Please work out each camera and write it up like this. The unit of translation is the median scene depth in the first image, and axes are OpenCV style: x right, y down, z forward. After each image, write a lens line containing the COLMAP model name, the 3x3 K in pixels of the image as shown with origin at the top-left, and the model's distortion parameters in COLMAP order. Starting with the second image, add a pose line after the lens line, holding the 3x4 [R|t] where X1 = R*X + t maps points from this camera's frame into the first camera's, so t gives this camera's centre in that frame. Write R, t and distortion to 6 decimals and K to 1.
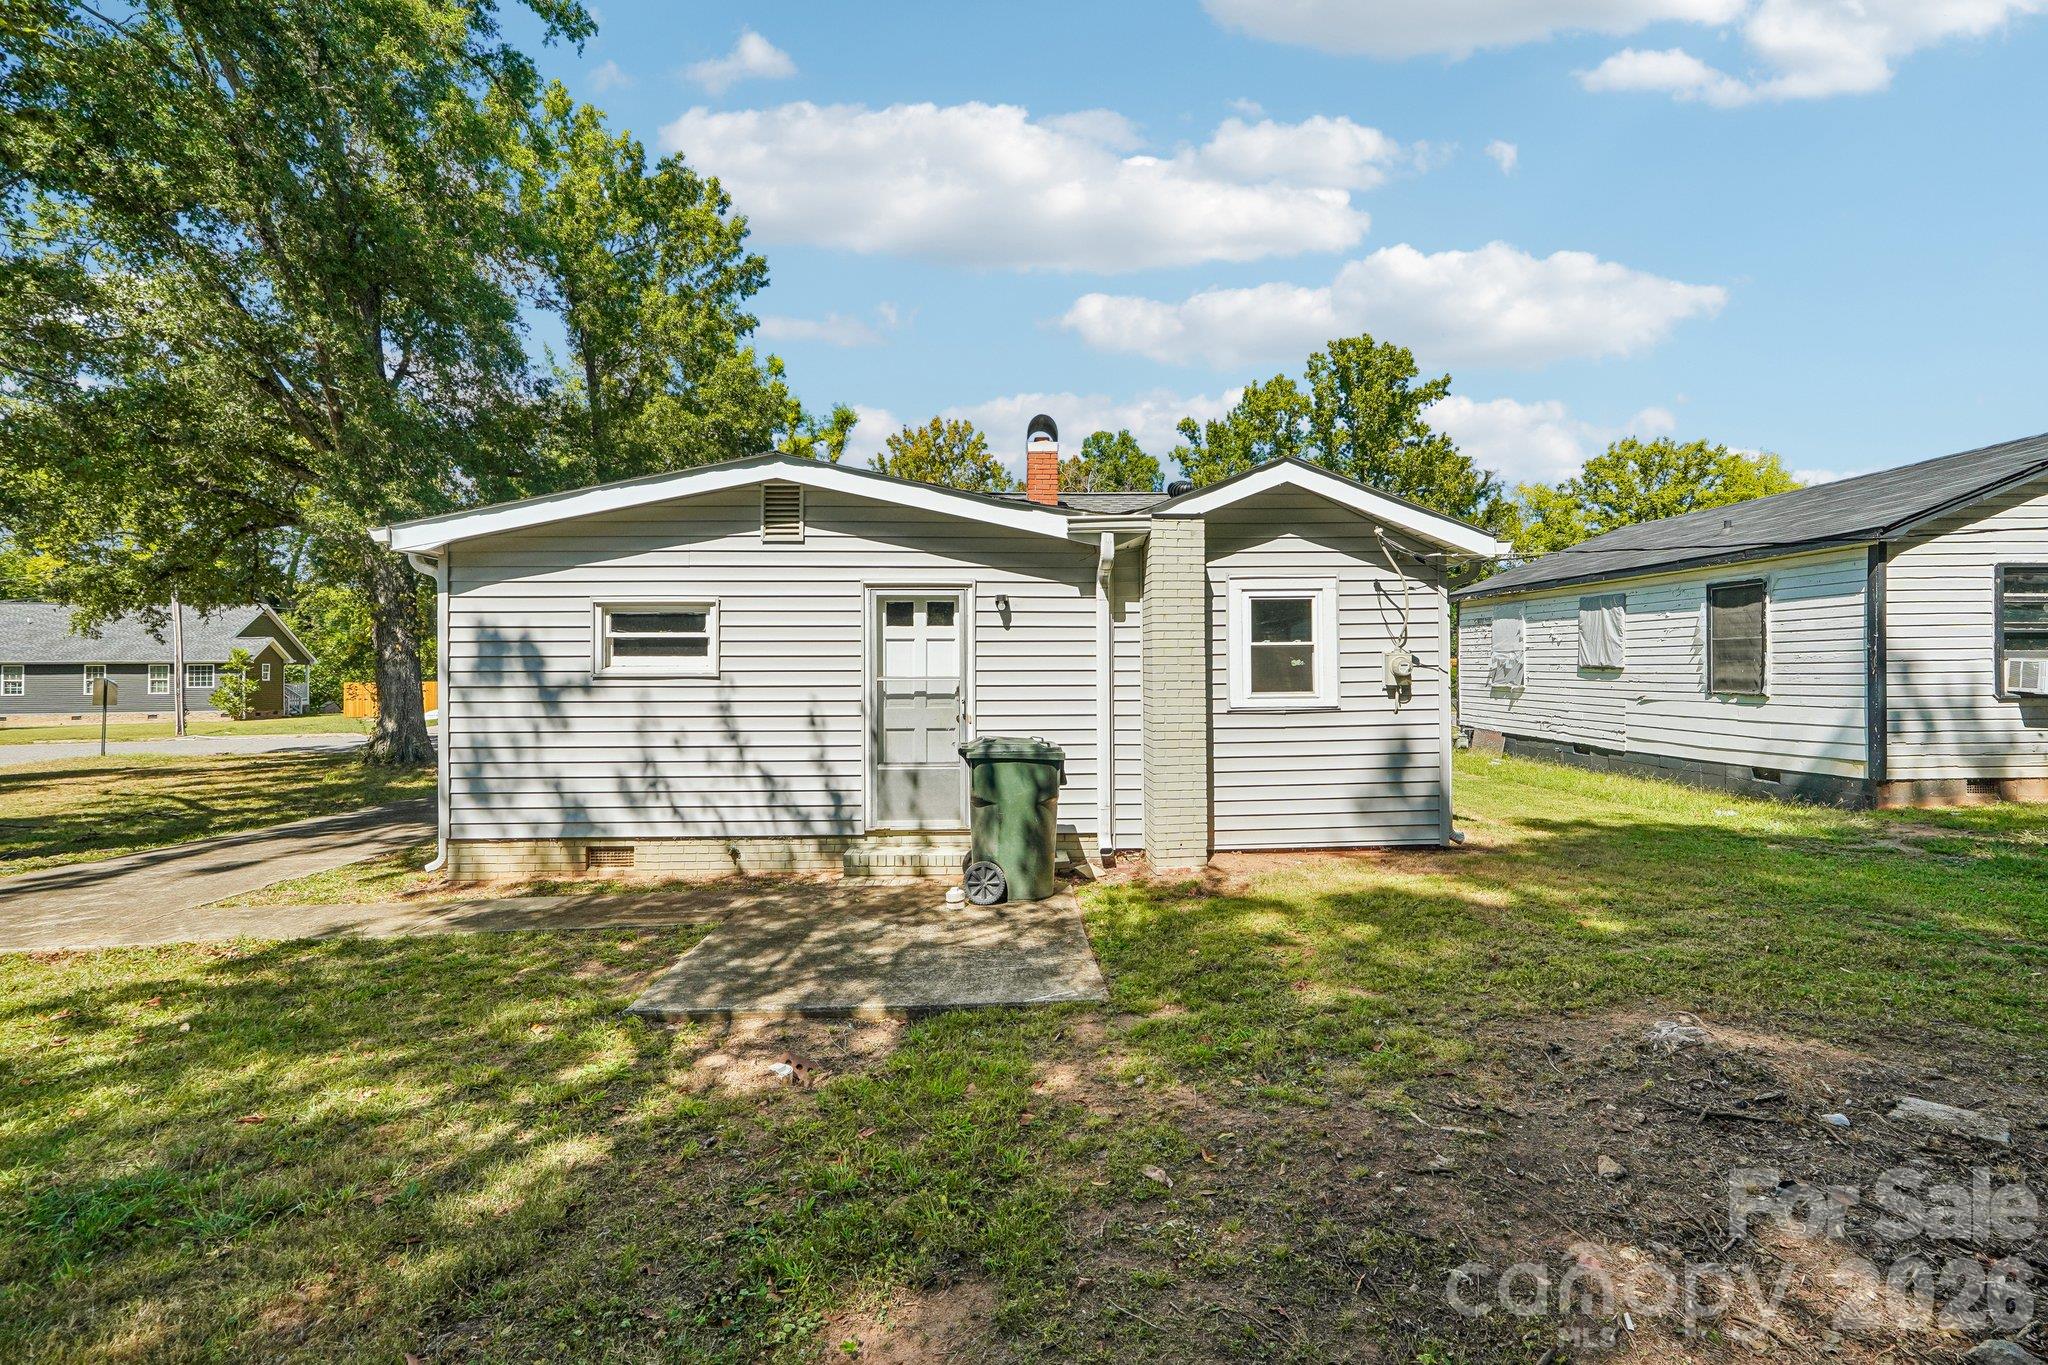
lens RADIAL K [[872.9, 0, 1028.3], [0, 872.9, 643.6], [0, 0, 1]] dist [-0.003816, 0.000298]
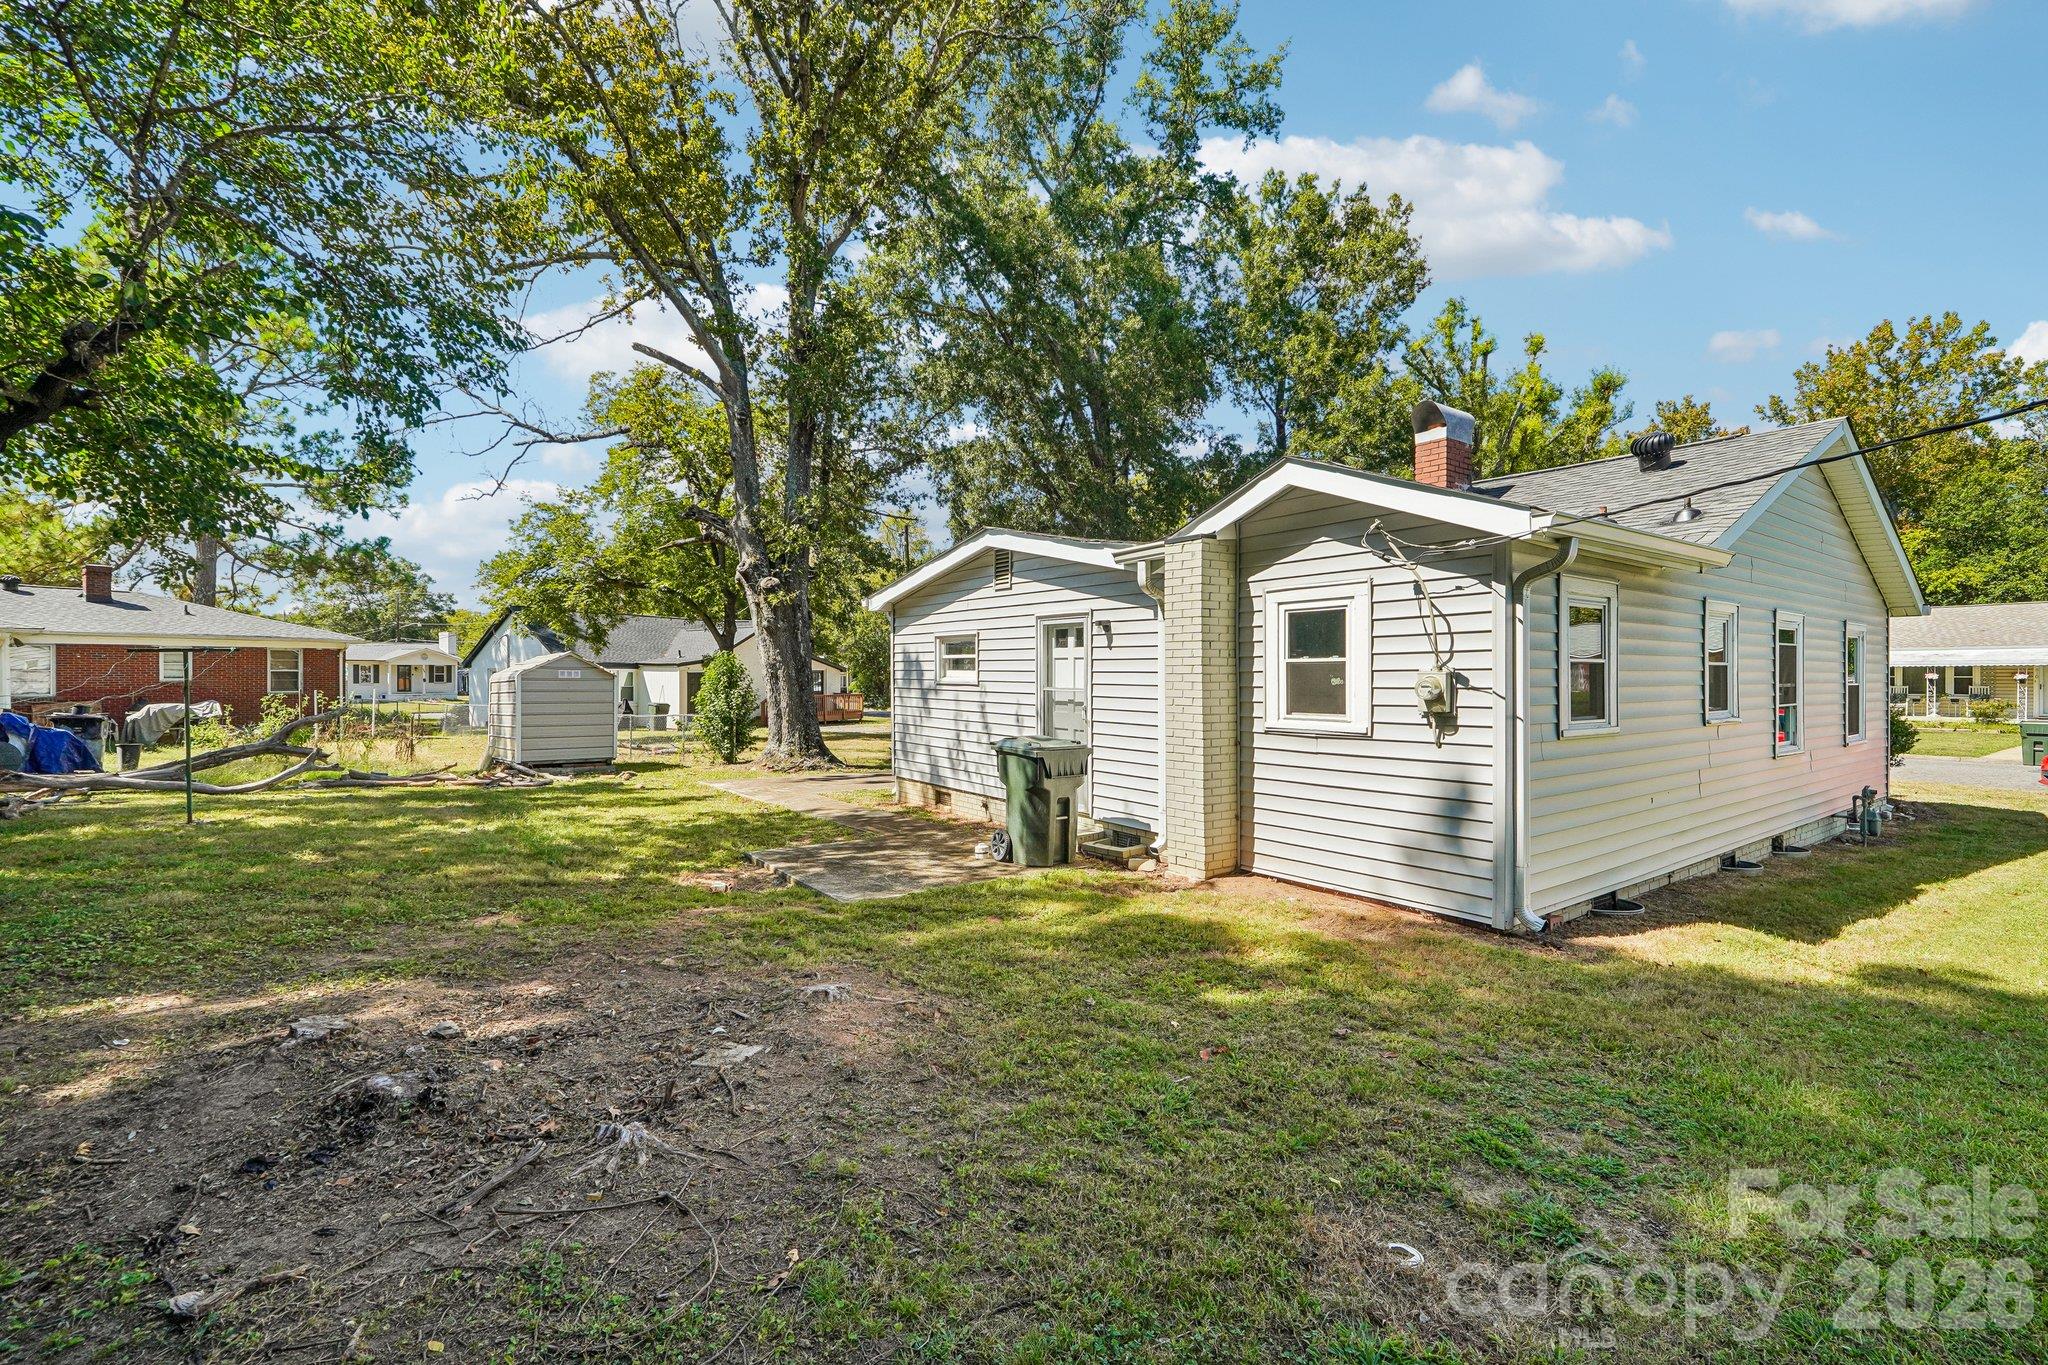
lens RADIAL K [[872.4, 0, 1027.7], [0, 872.4, 664.5], [0, 0, 1]] dist [-0.019148, 0.018332]
pose [[0.552510, -0.000412, -0.833506, 0.900497], [0.016387, 0.999812, 0.010368, -0.009778], [0.833345, -0.019387, 0.552412, 0.261062]]
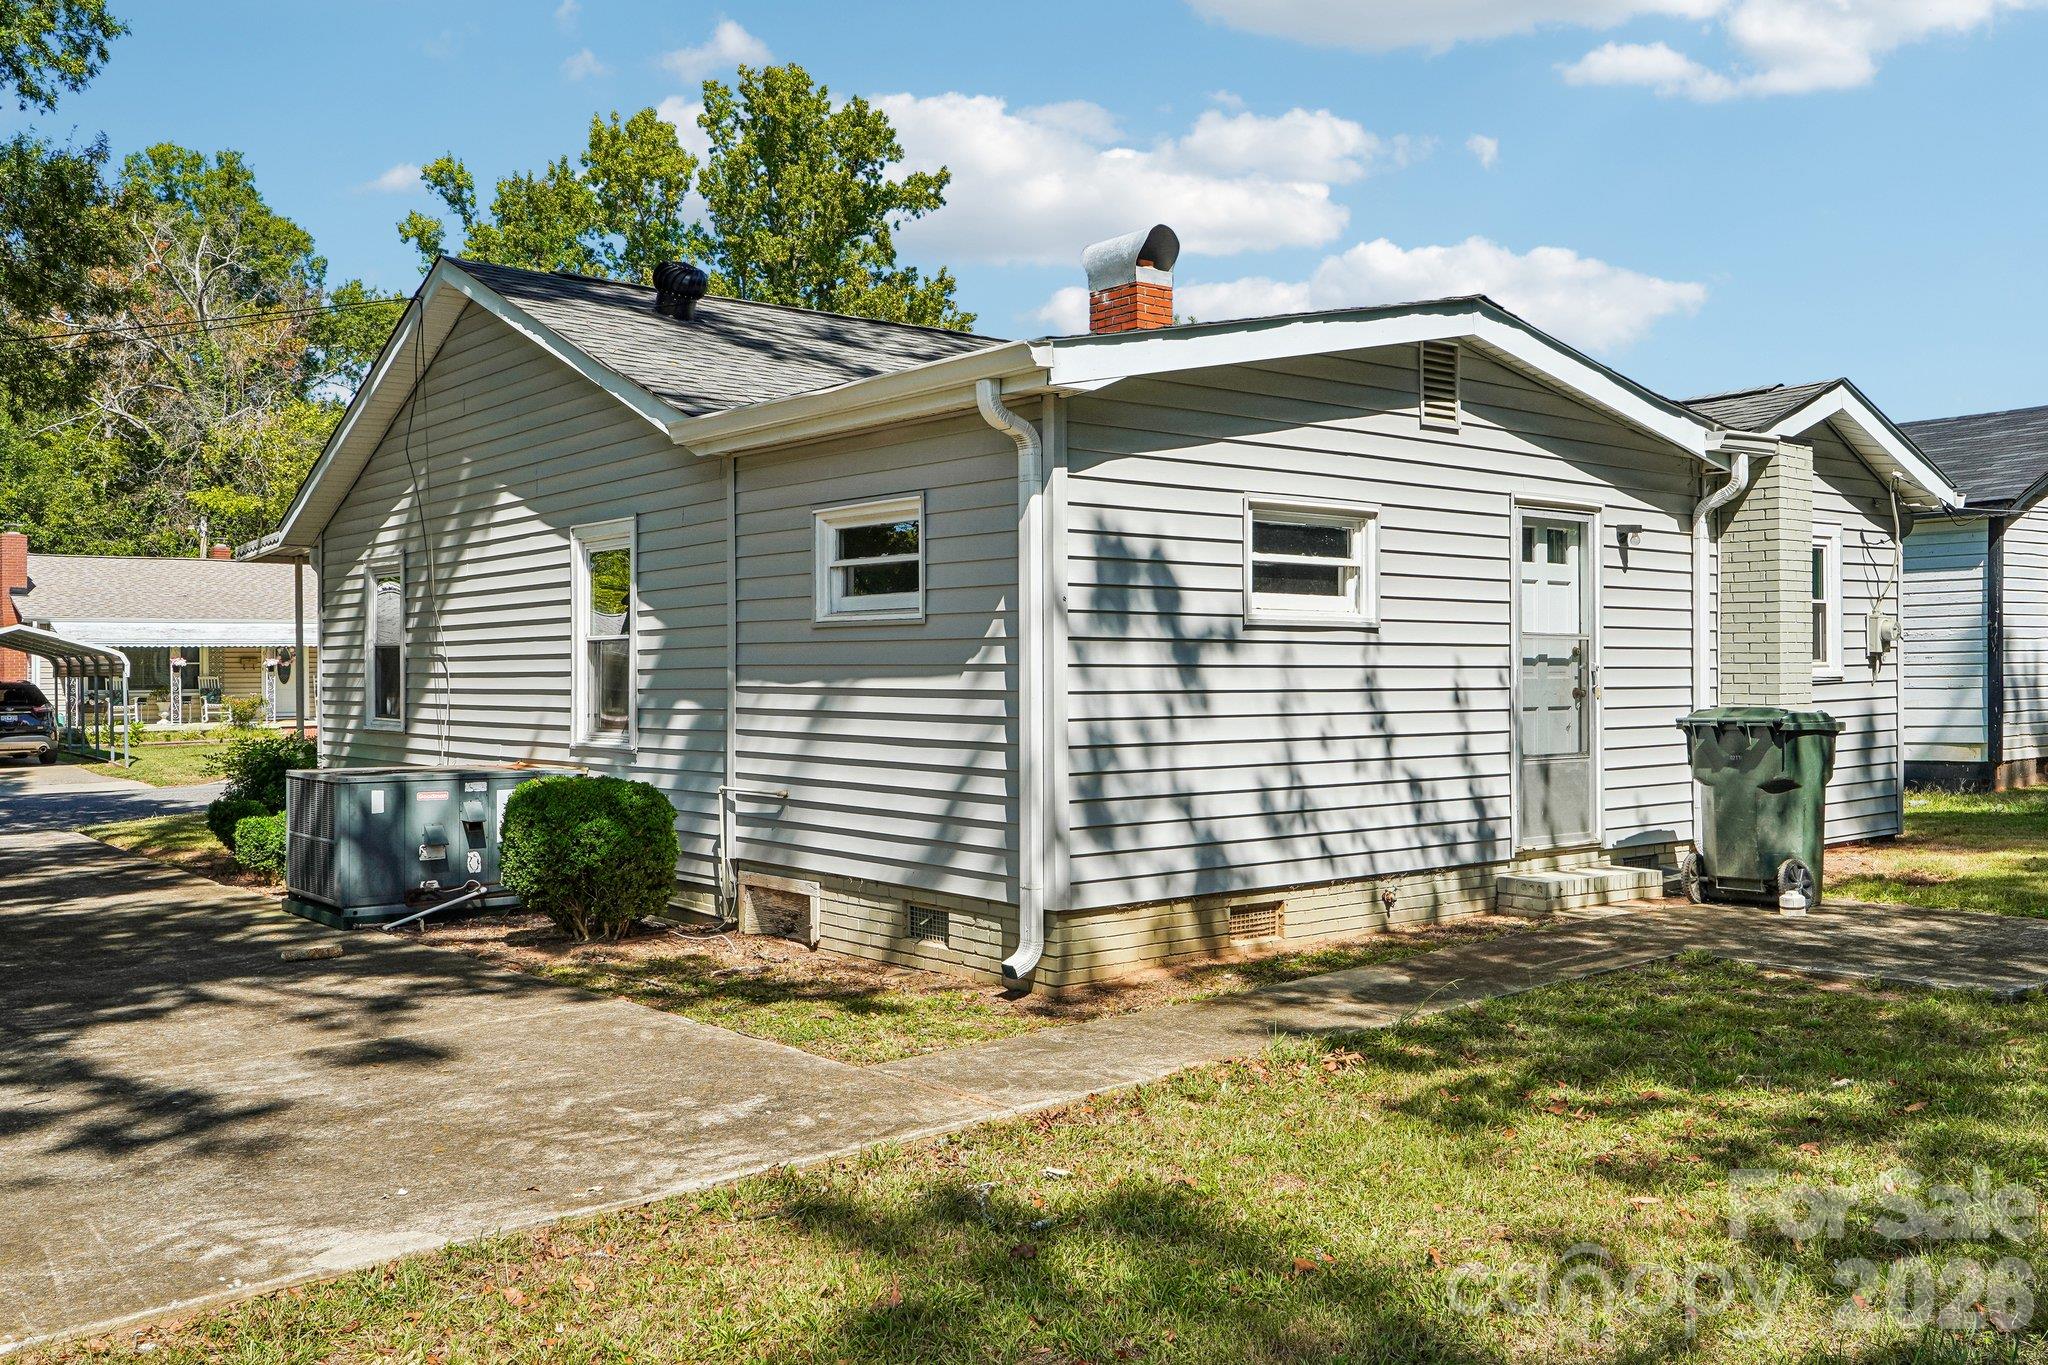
lens RADIAL K [[1767.4, 0, 1031.5], [0, 1767.4, 661.2], [0, 0, 1]] dist [0.004034, 0.003074]
pose [[0.797717, 0.005876, 0.603003, -1.334372], [-0.015790, 0.999813, 0.011146, 0.051413], [-0.602825, -0.018412, 0.797661, 0.108920]]
